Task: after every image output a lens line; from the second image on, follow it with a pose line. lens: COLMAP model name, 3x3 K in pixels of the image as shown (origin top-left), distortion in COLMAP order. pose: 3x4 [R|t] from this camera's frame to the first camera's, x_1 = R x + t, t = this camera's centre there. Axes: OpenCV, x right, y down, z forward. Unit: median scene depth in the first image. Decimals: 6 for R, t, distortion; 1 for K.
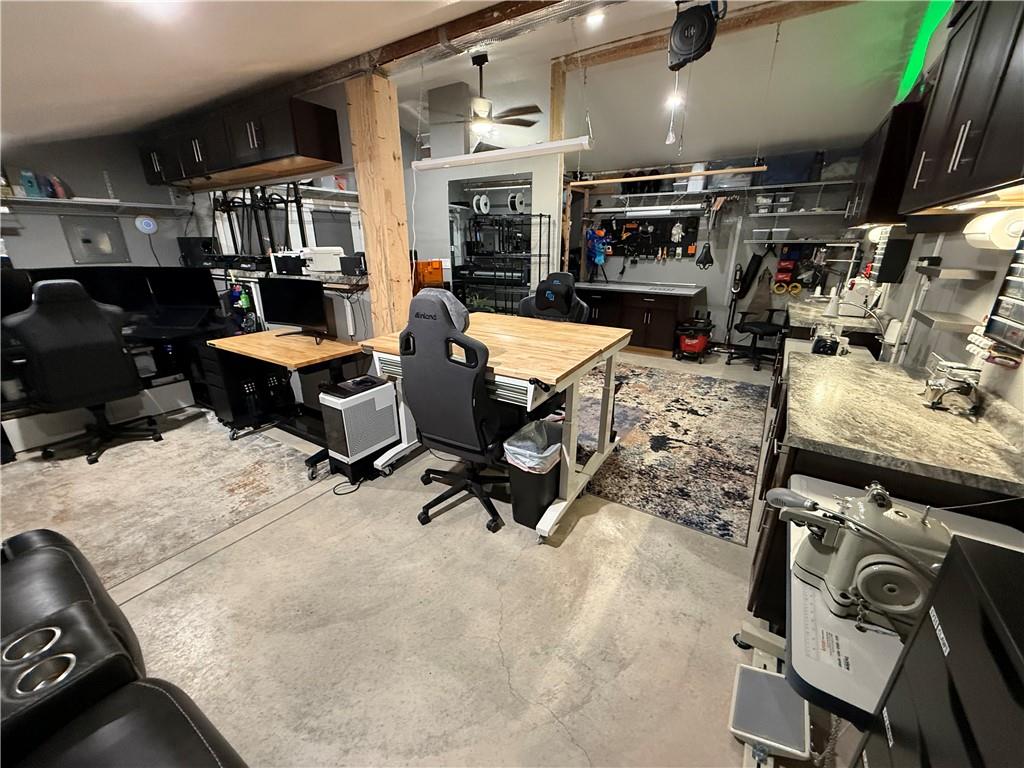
lens RADIAL K [[405.6, 0, 507.8], [0, 405.6, 386.6], [0, 0, 1]] dist [-0.001705, 0.000054]
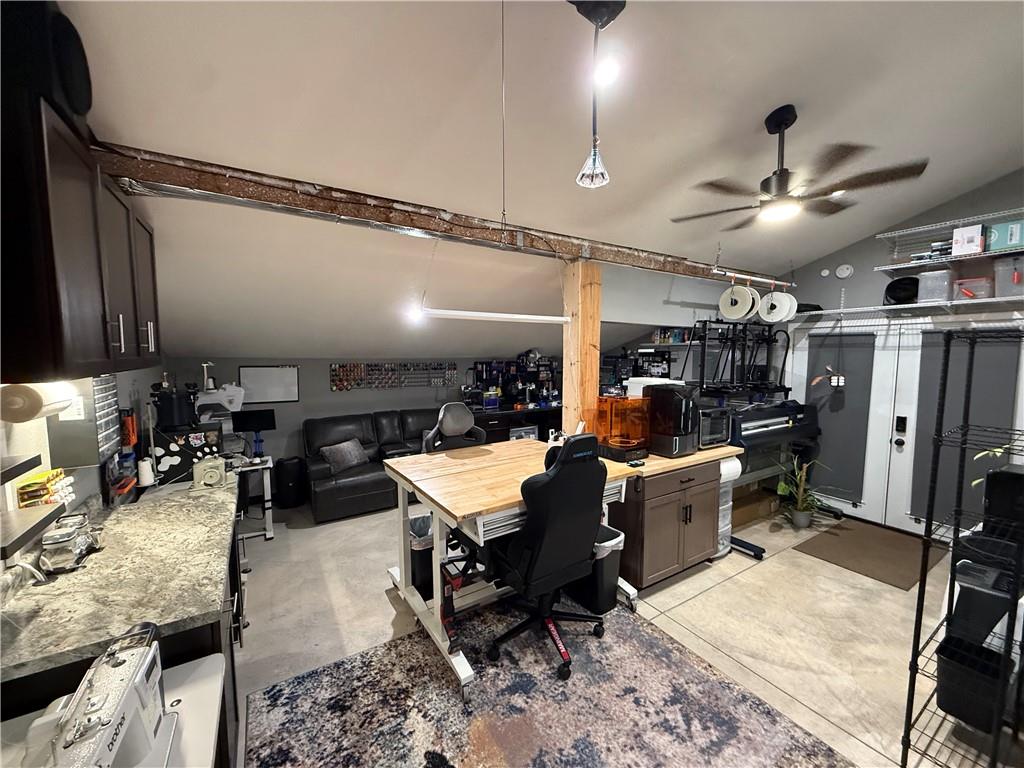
lens RADIAL K [[405.6, 0, 510.1], [0, 405.6, 387.0], [0, 0, 1]] dist [-0.001705, 0.000054]
pose [[-0.422839, 0.078894, -0.902764, 0.750529], [-0.302042, 0.926970, 0.222480, -0.449299], [0.854388, 0.366746, -0.368130, 1.070779]]
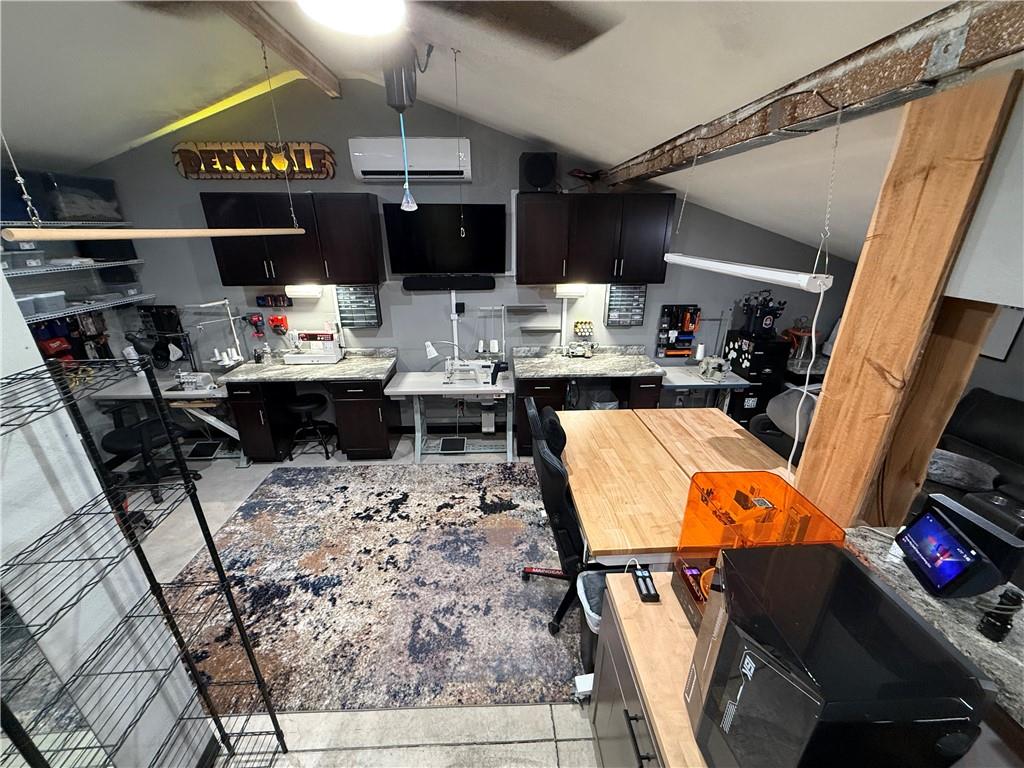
lens RADIAL K [[405.6, 0, 509.9], [0, 405.6, 387.8], [0, 0, 1]] dist [-0.001705, 0.000054]
pose [[-0.575899, -0.299705, 0.760603, -0.329242], [0.274144, 0.805710, 0.525049, -0.631003], [-0.770185, 0.510890, -0.381846, 1.214739]]
